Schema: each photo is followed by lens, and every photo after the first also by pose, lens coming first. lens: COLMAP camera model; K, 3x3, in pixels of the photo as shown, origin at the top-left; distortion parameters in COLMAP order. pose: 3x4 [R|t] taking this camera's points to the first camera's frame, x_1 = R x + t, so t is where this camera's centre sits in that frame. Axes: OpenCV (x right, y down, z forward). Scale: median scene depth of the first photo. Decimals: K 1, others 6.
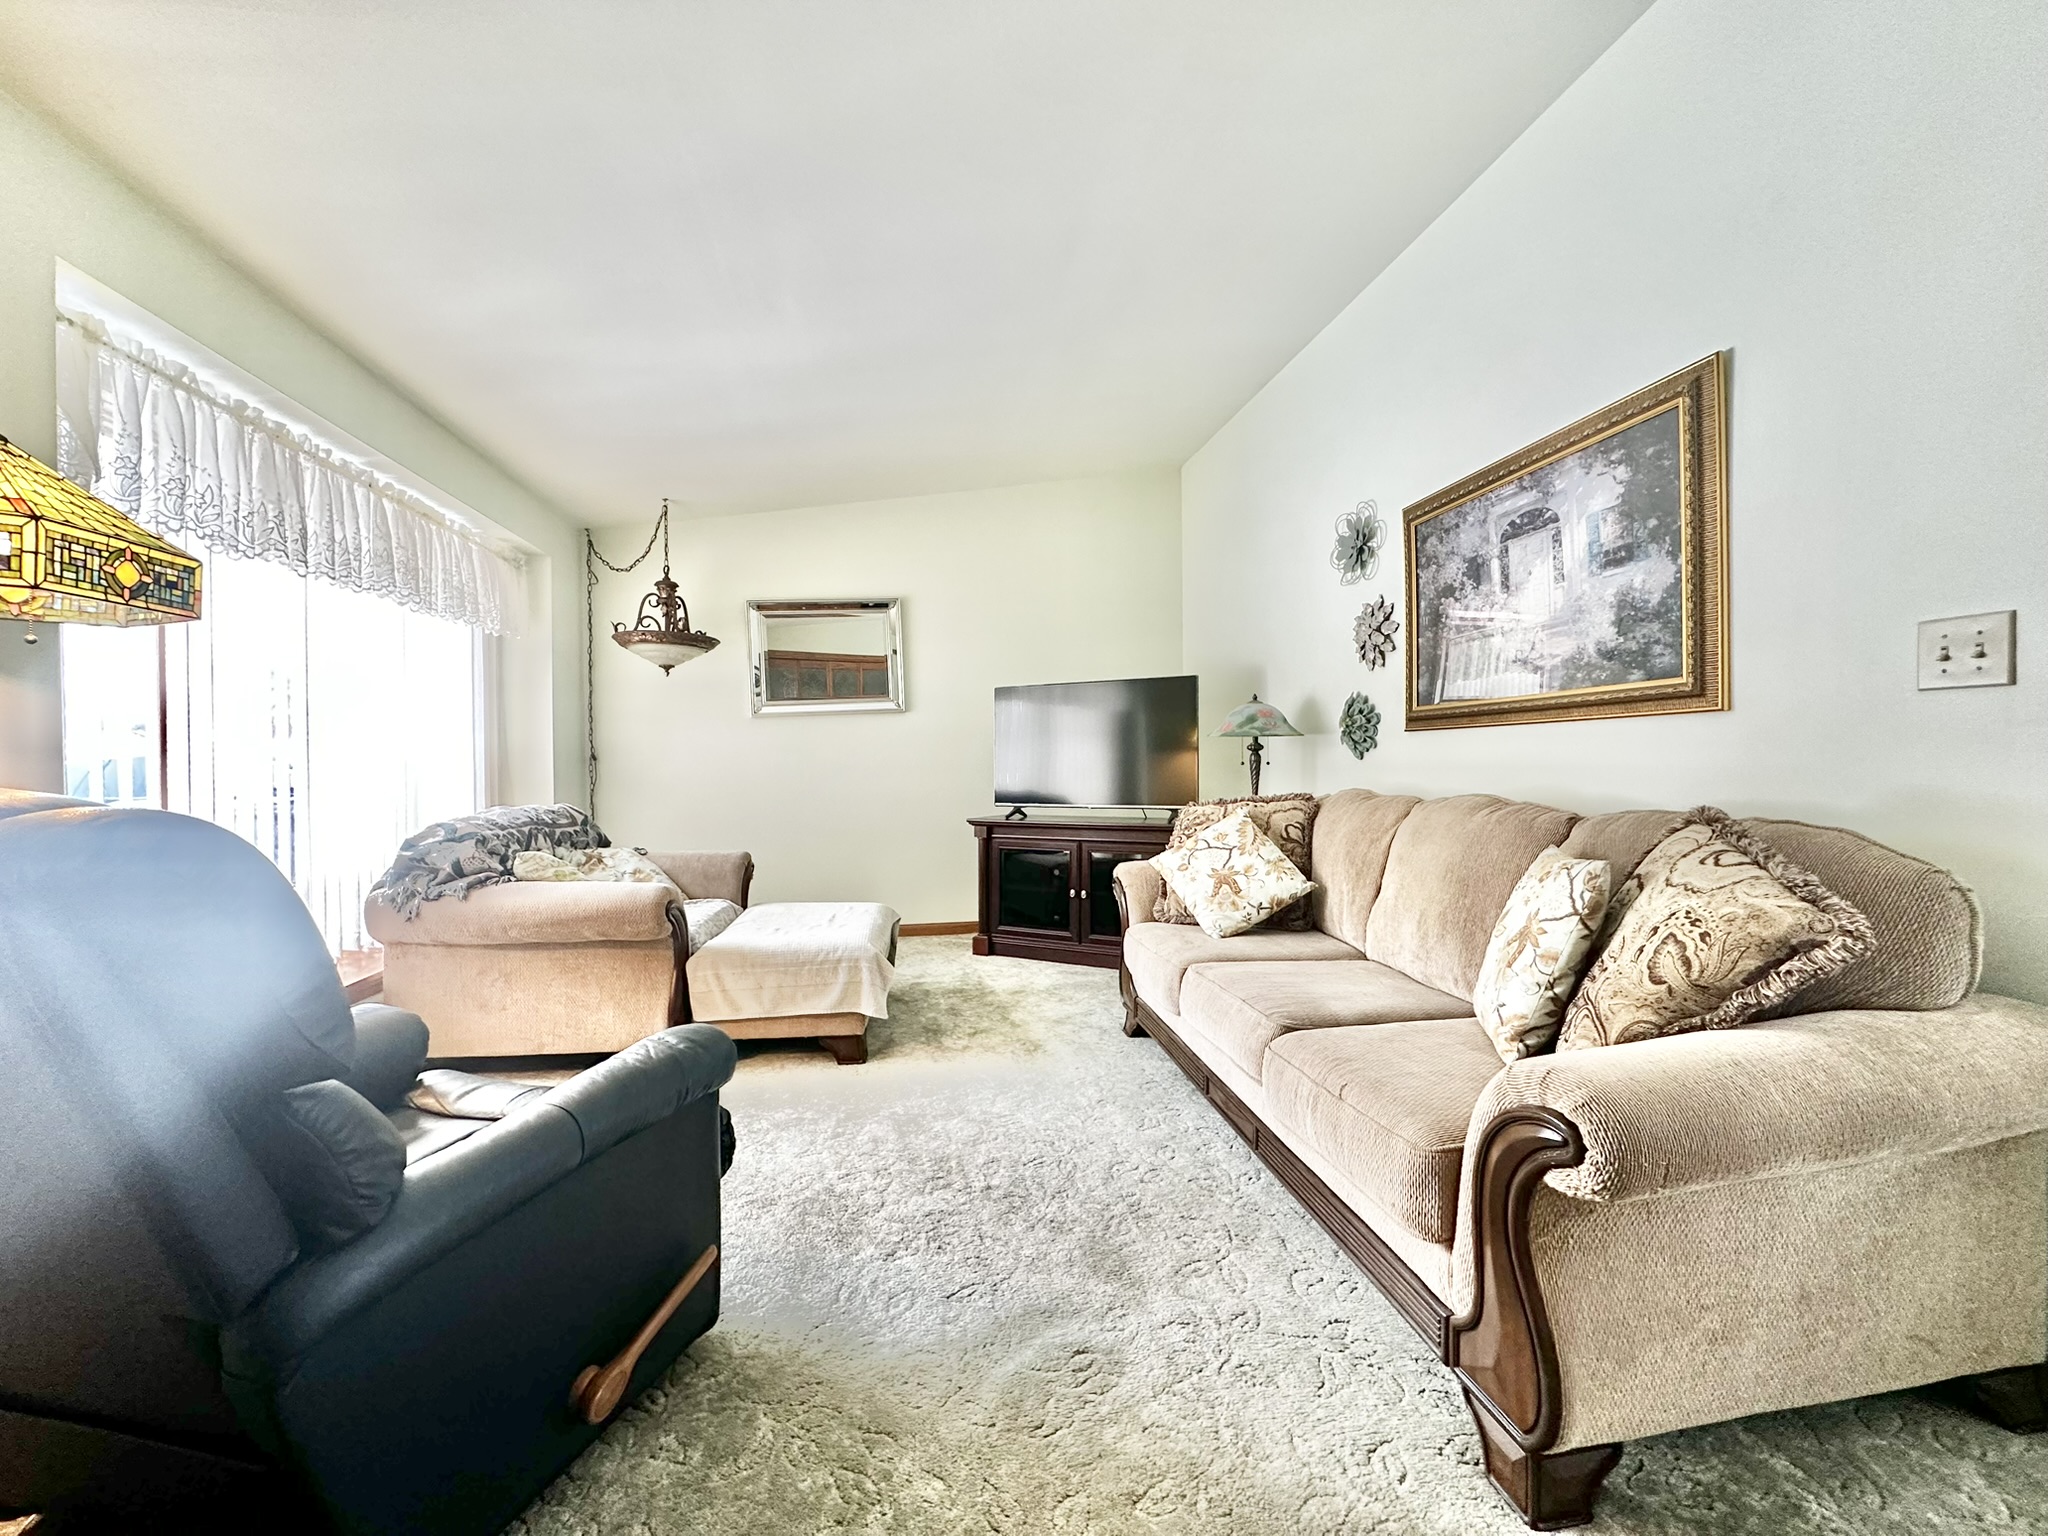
lens RADIAL K [[812.8, 0, 1024.0], [0, 812.8, 768.0], [0, 0, 1]] dist [-0.001109, -0.000154]
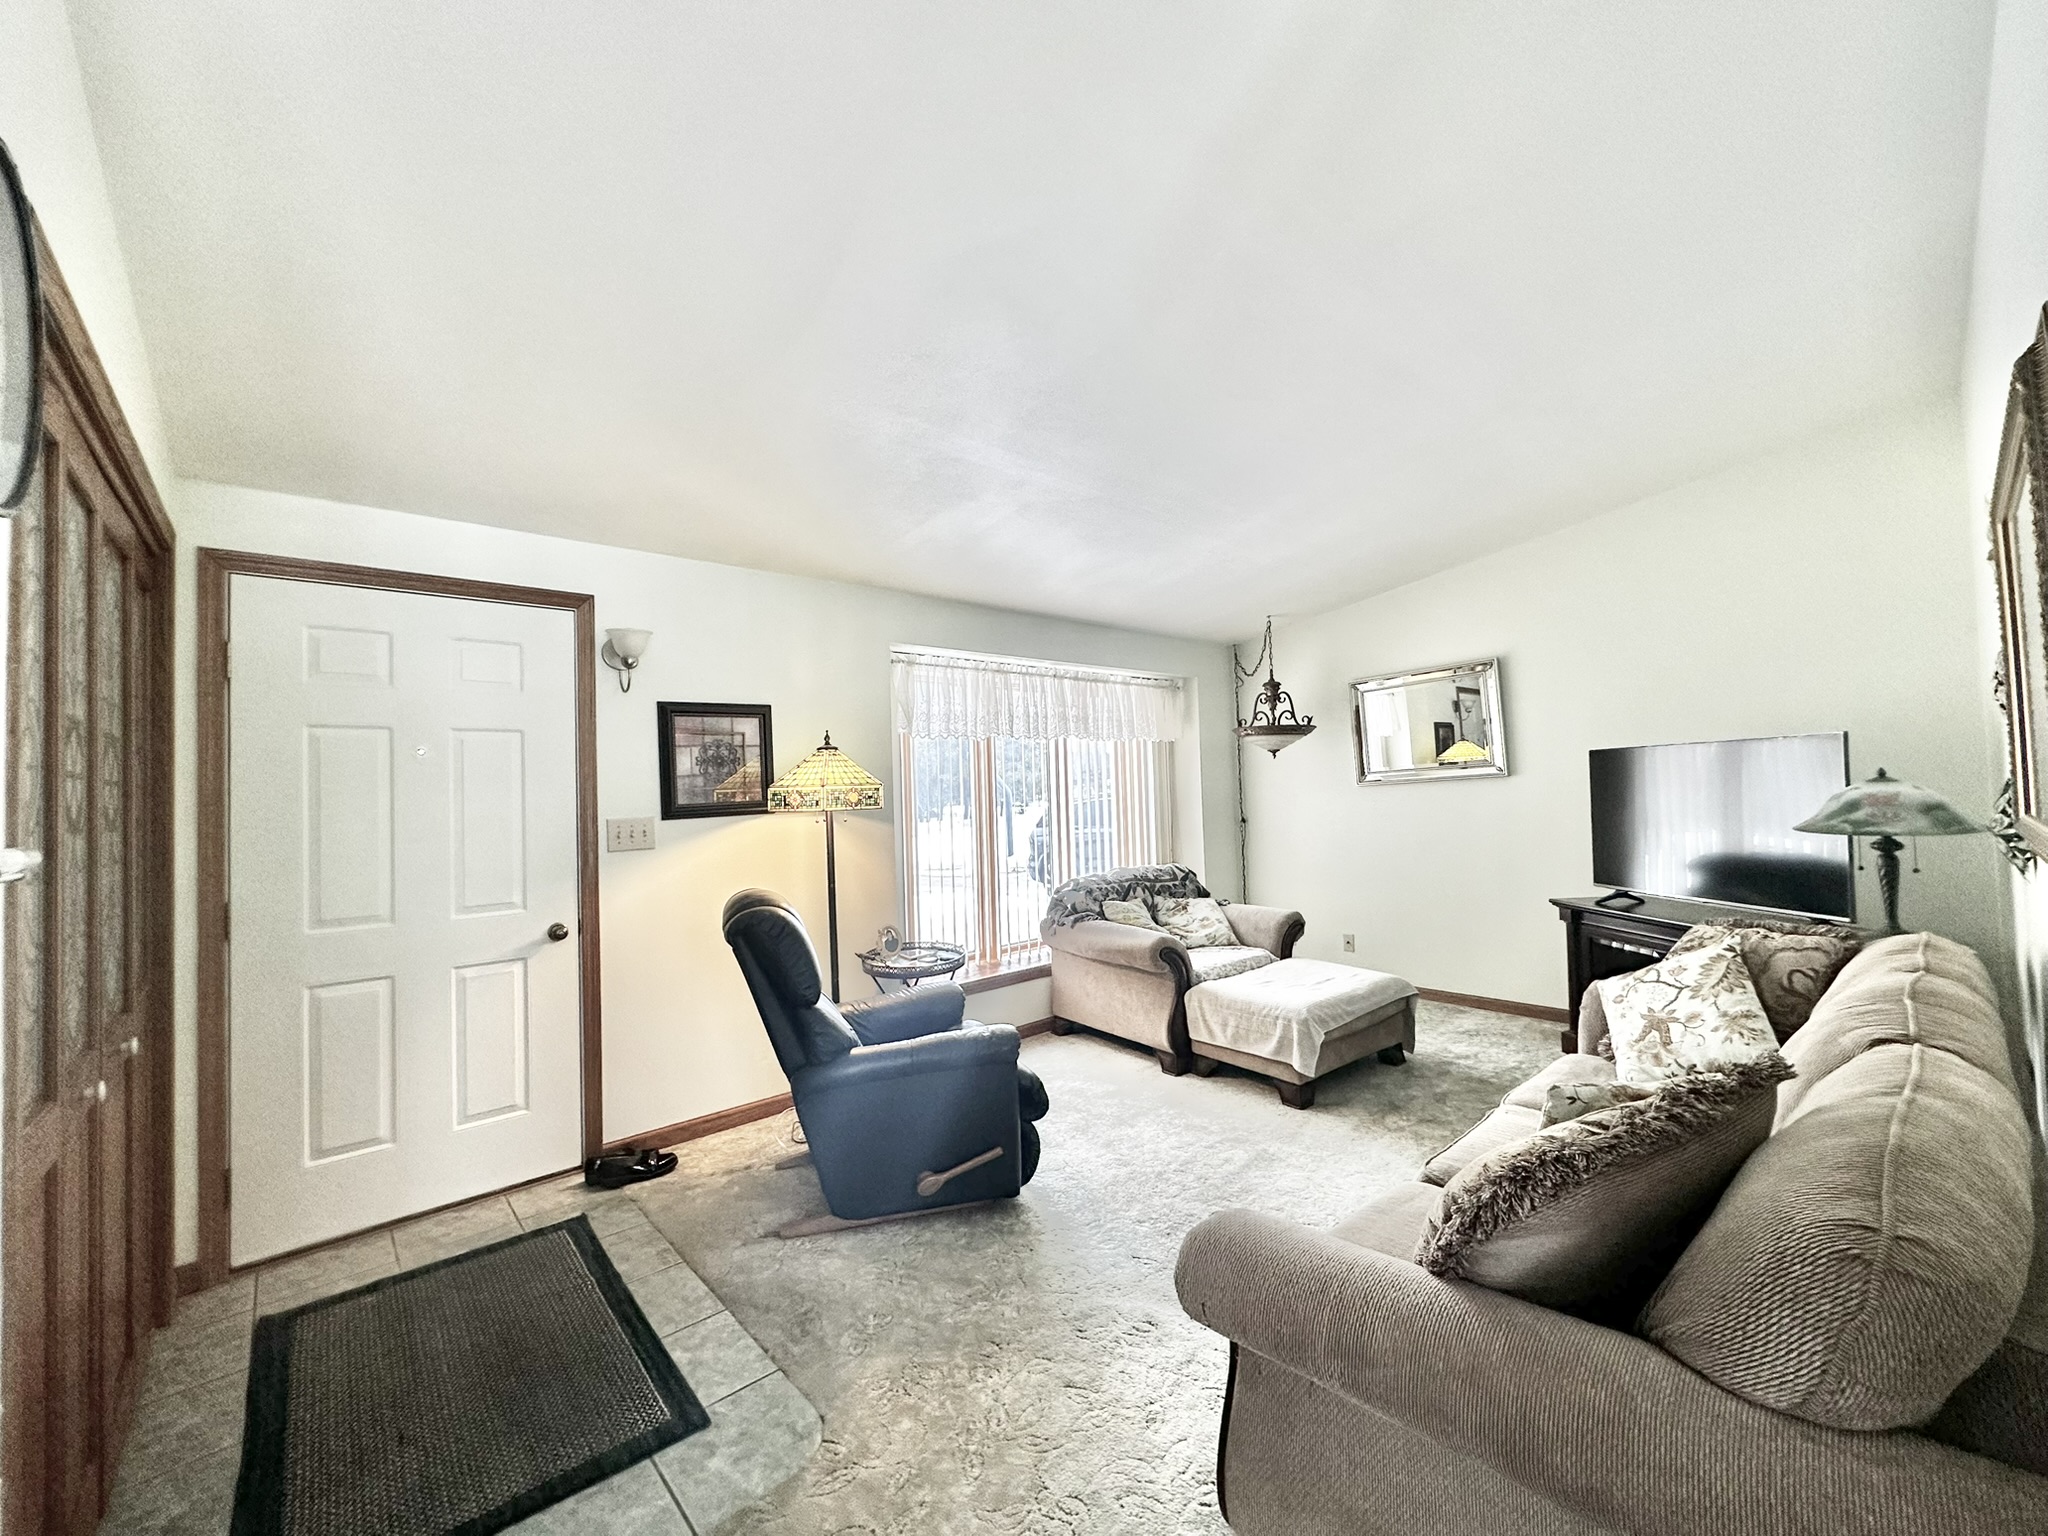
lens RADIAL K [[812.8, 0, 1024.0], [0, 812.8, 768.0], [0, 0, 1]] dist [-0.001109, -0.000154]
pose [[0.531713, -0.032839, -0.846288, 0.596283], [0.018871, 0.999459, -0.026925, -0.107413], [0.846714, -0.001654, 0.532045, 0.031545]]
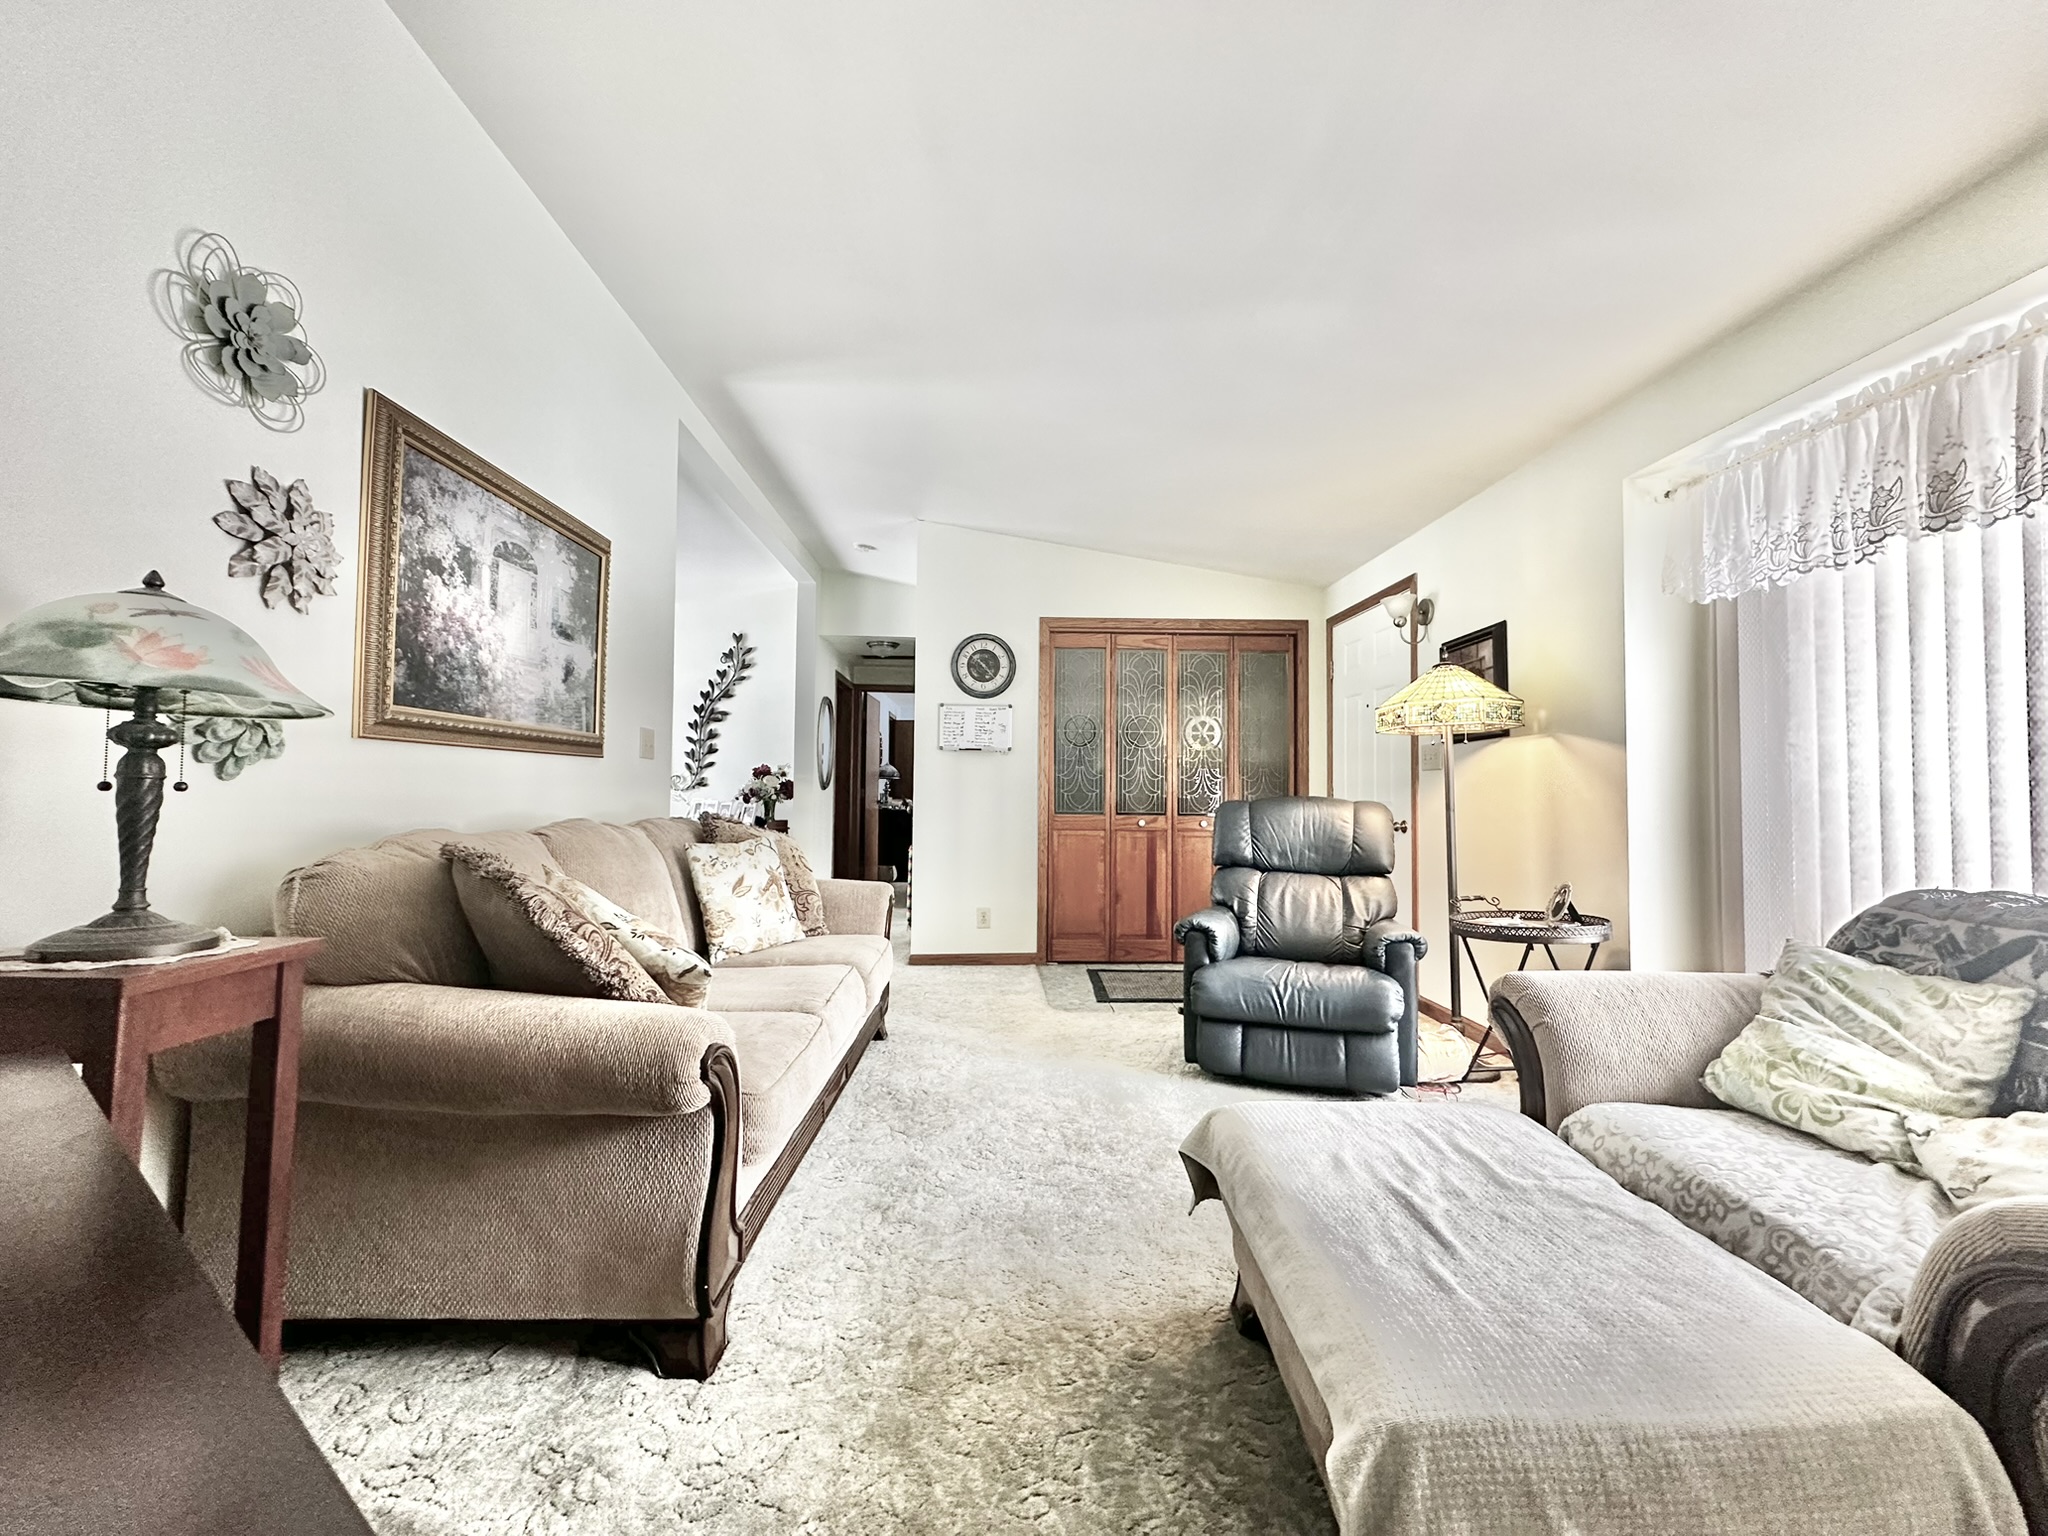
lens RADIAL K [[812.8, 0, 1024.0], [0, 812.8, 768.0], [0, 0, 1]] dist [-0.001109, -0.000154]
pose [[-0.990217, 0.002666, 0.139513, -0.127362], [-0.001231, 0.999612, -0.027843, -0.004803], [-0.139533, -0.027743, -0.989829, 1.564934]]
